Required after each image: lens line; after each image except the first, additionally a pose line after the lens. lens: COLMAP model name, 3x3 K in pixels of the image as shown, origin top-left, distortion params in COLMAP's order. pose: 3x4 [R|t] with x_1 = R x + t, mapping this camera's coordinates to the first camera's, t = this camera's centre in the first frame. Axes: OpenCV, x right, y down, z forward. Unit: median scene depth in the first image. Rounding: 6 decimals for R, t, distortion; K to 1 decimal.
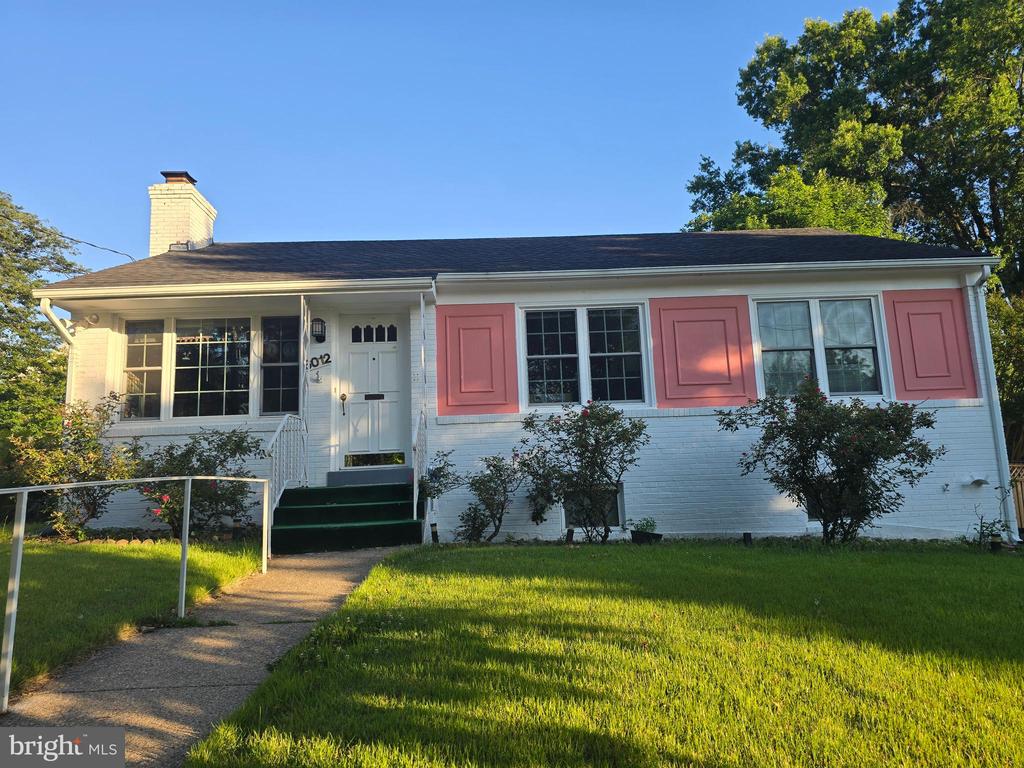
lens RADIAL K [[686.9, 0, 513.5], [0, 686.9, 367.4], [0, 0, 1]] dist [0.076711, -0.067775]
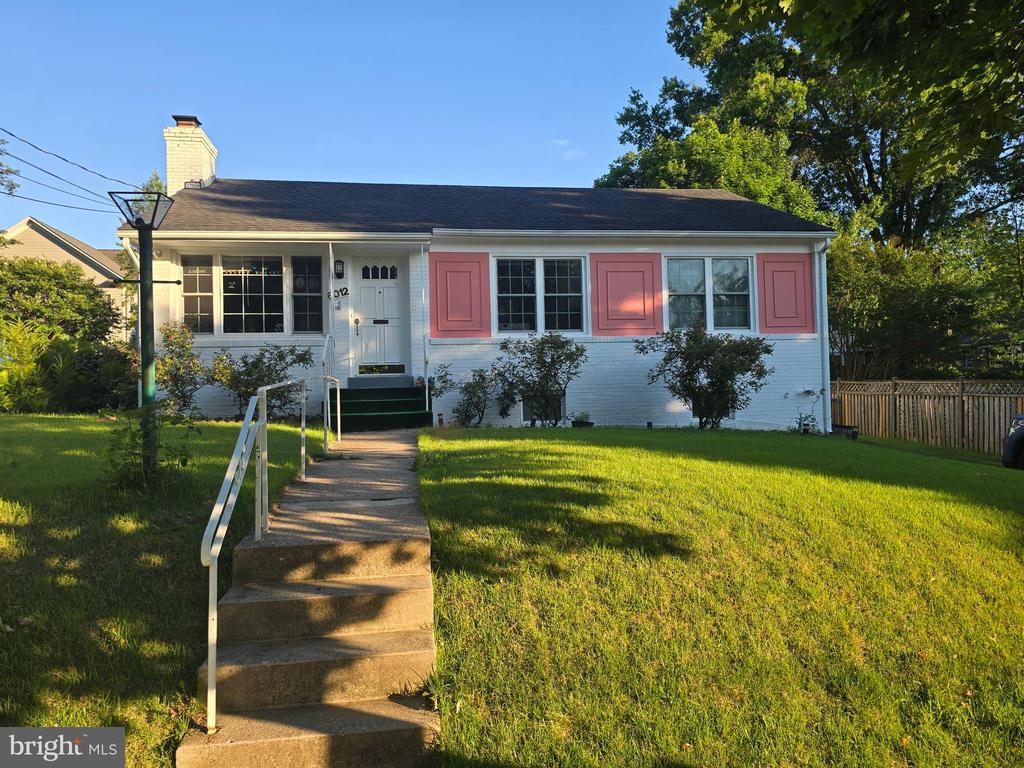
lens RADIAL K [[686.9, 0, 513.5], [0, 686.9, 367.4], [0, 0, 1]] dist [0.076711, -0.067775]
pose [[0.992912, 0.019632, 0.117223, -0.102105], [-0.033742, 0.992245, 0.119630, -0.036012], [-0.113965, -0.122737, 0.985874, -0.323972]]
